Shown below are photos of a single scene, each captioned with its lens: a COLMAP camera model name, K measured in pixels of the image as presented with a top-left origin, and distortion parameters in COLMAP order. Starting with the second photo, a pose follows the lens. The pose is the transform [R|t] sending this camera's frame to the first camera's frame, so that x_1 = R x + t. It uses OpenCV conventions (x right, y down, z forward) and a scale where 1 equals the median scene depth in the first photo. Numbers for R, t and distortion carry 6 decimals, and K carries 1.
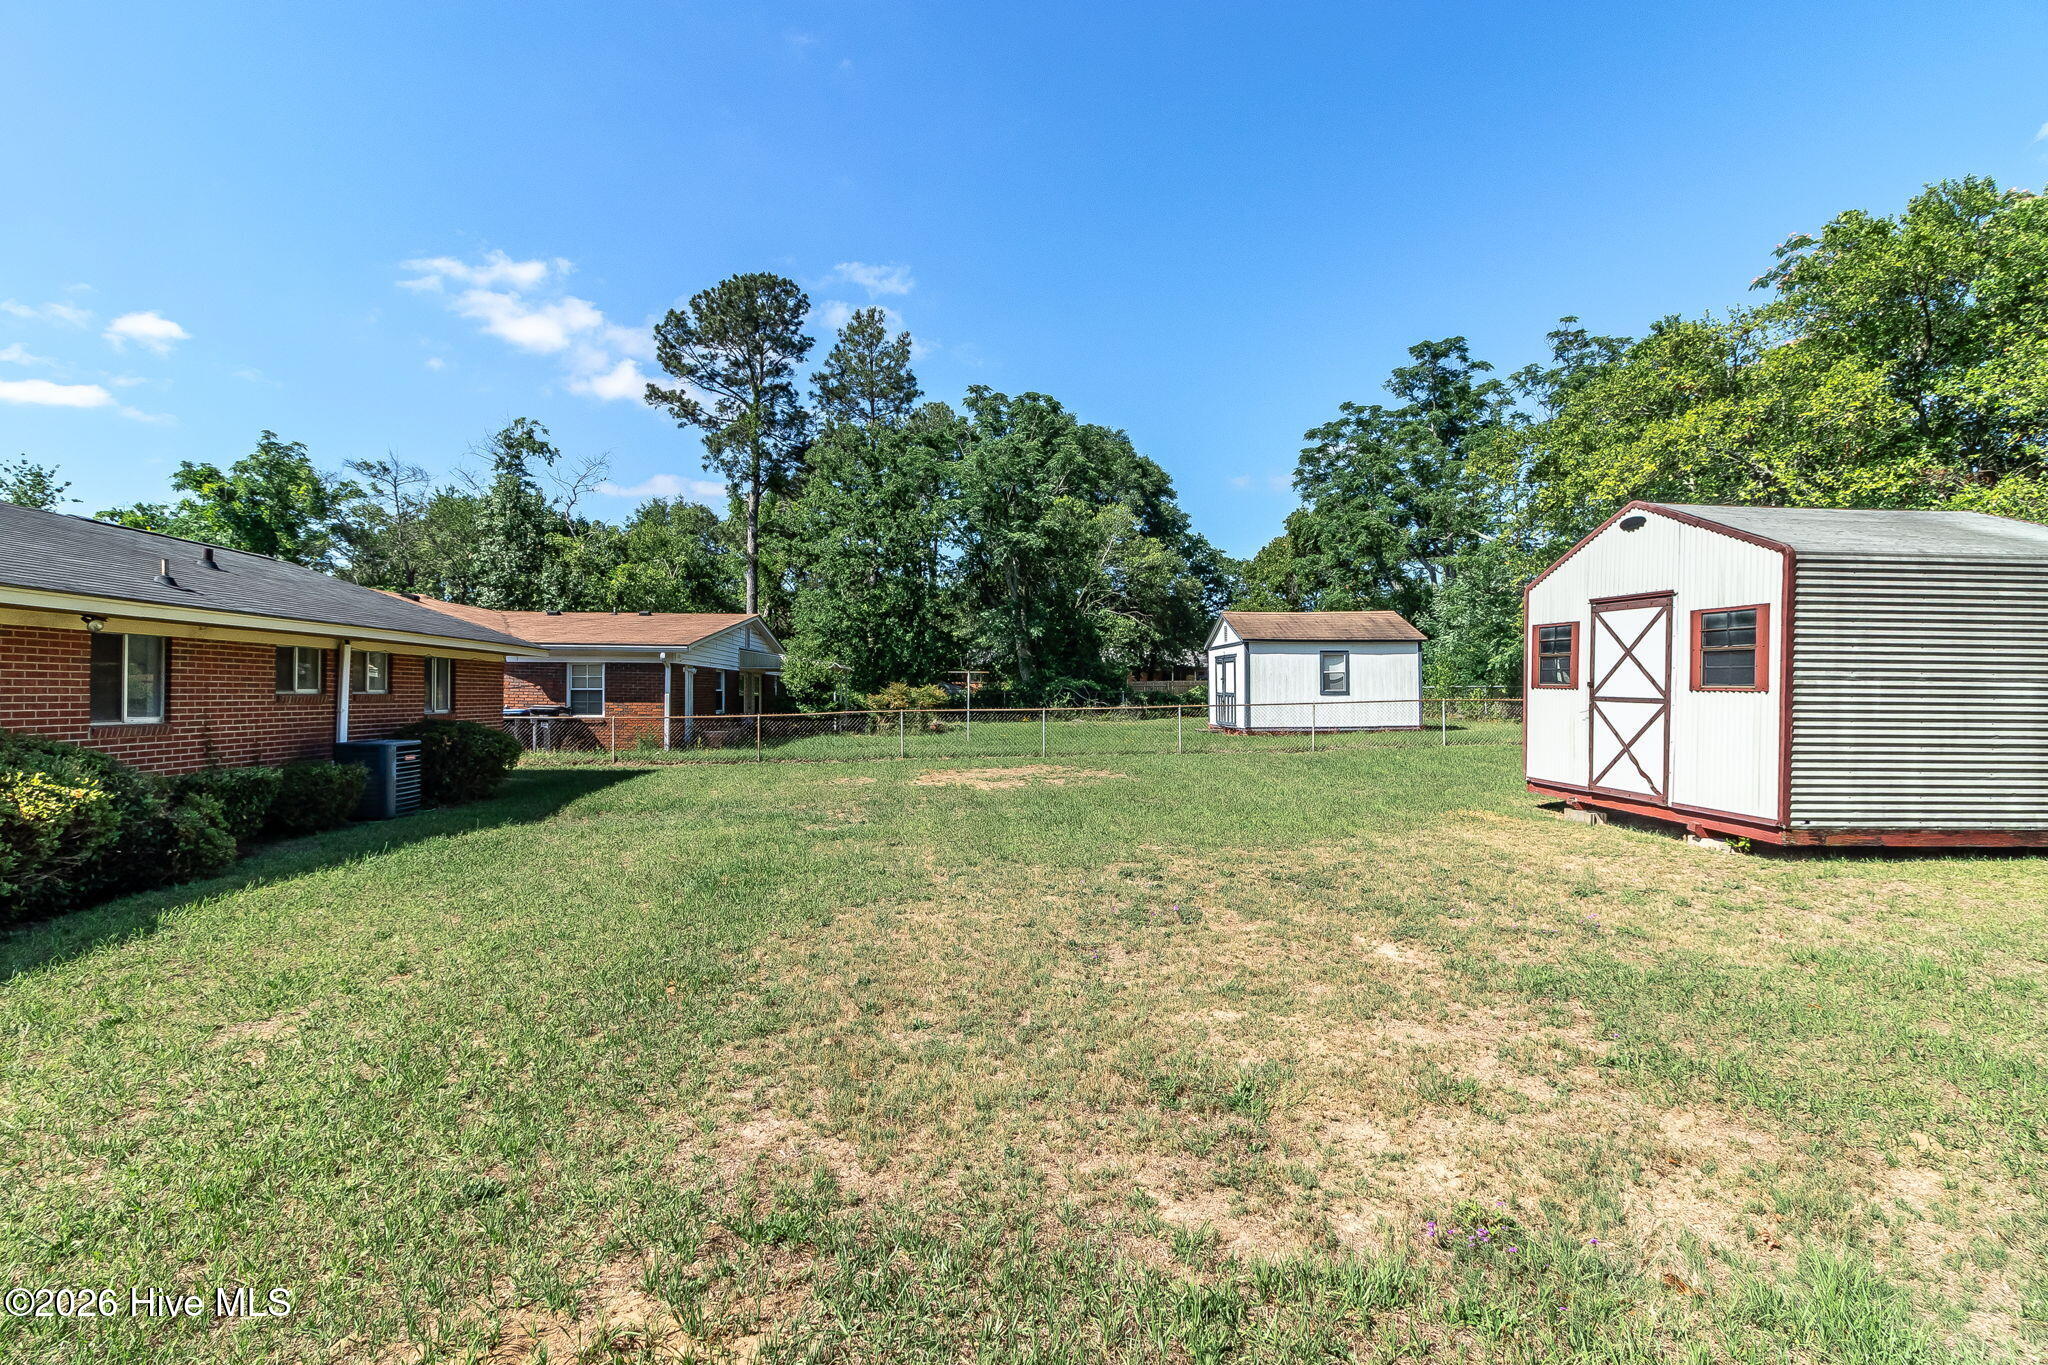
lens RADIAL K [[950.5, 0, 1018.7], [0, 950.5, 680.9], [0, 0, 1]] dist [0.005256, -0.000770]
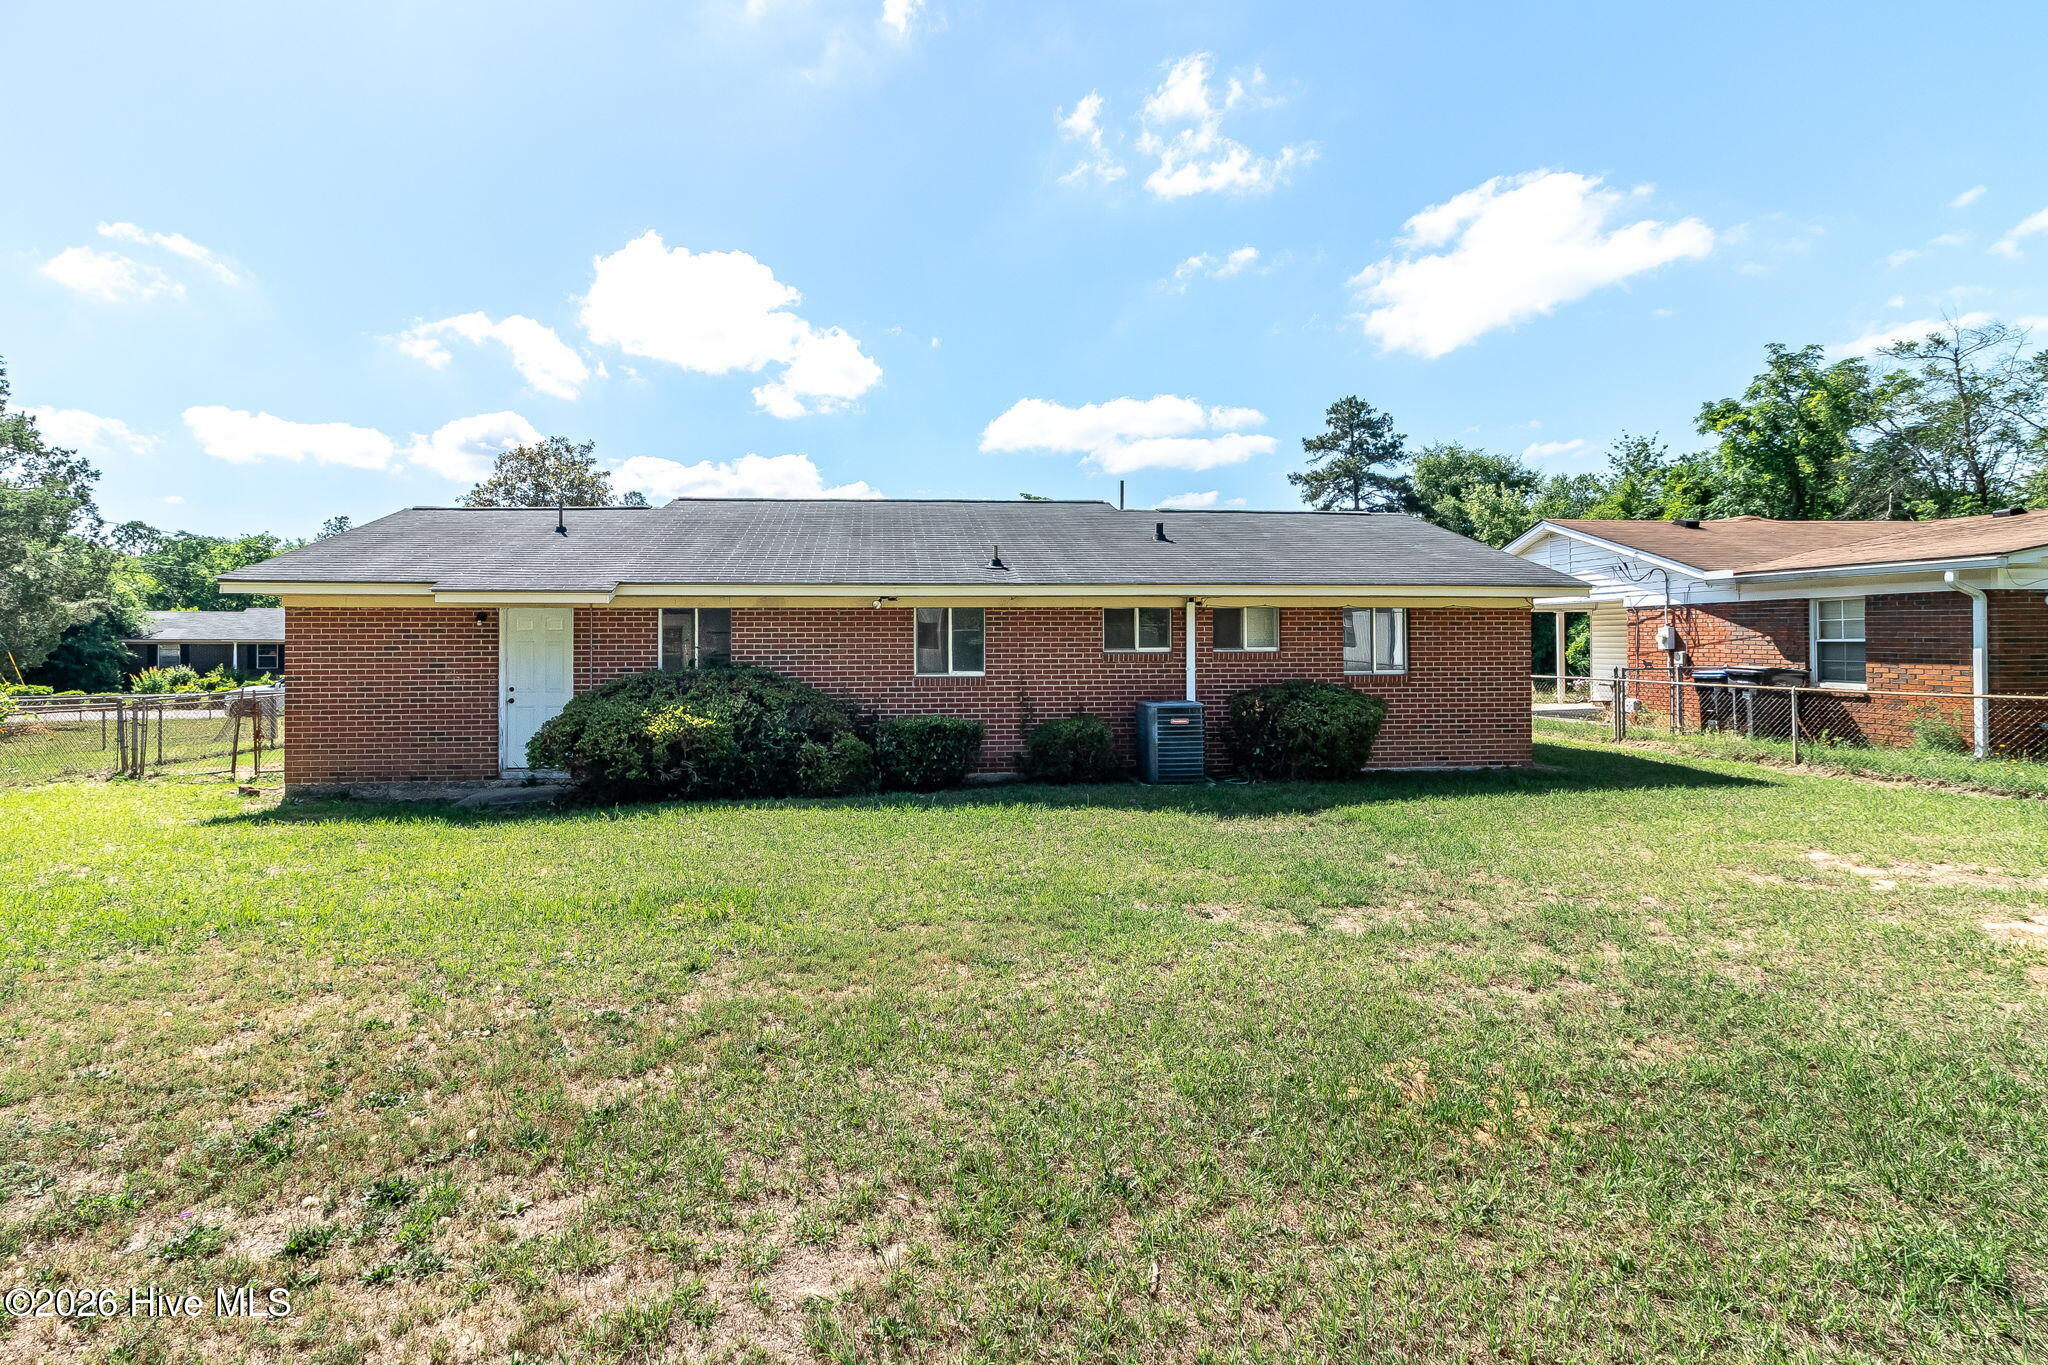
lens RADIAL K [[973.3, 0, 970.9], [0, 973.3, 651.8], [0, 0, 1]] dist [0.005449, 0.000637]
pose [[-0.008174, 0.002898, -0.999962, 0.105085], [0.018271, 0.999829, 0.002748, 0.002079], [0.999800, -0.018248, -0.008225, 0.269803]]
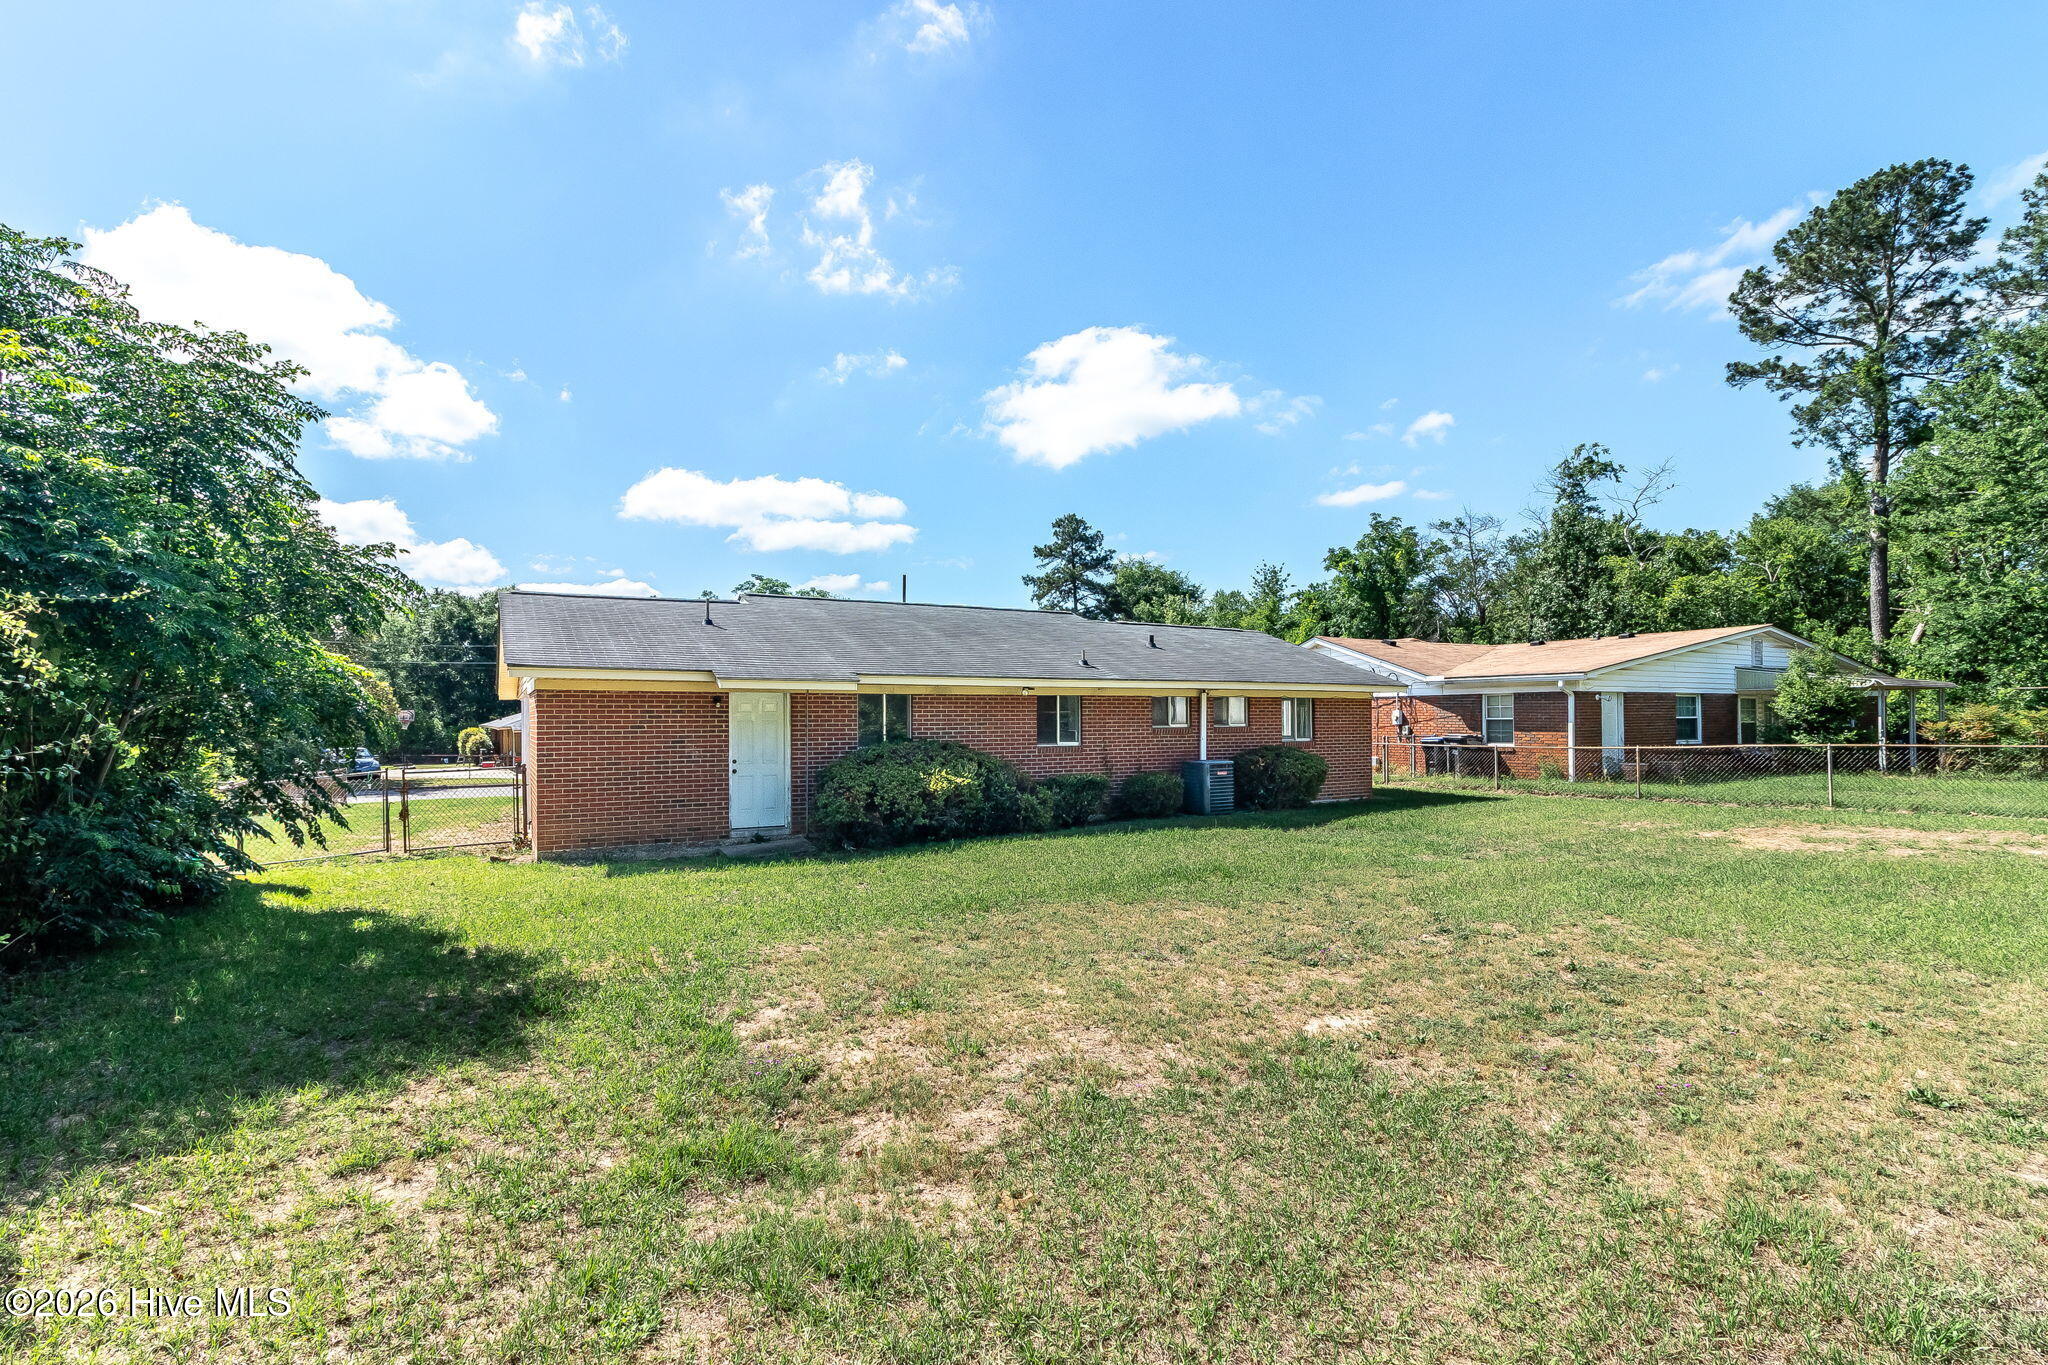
lens RADIAL K [[950.5, 0, 1025.6], [0, 950.5, 718.0], [0, 0, 1]] dist [0.005256, -0.000770]
pose [[0.415785, -0.006666, -0.909438, 0.170482], [0.020411, 0.999790, 0.002004, -0.002987], [0.909234, -0.019396, 0.415834, 0.053301]]
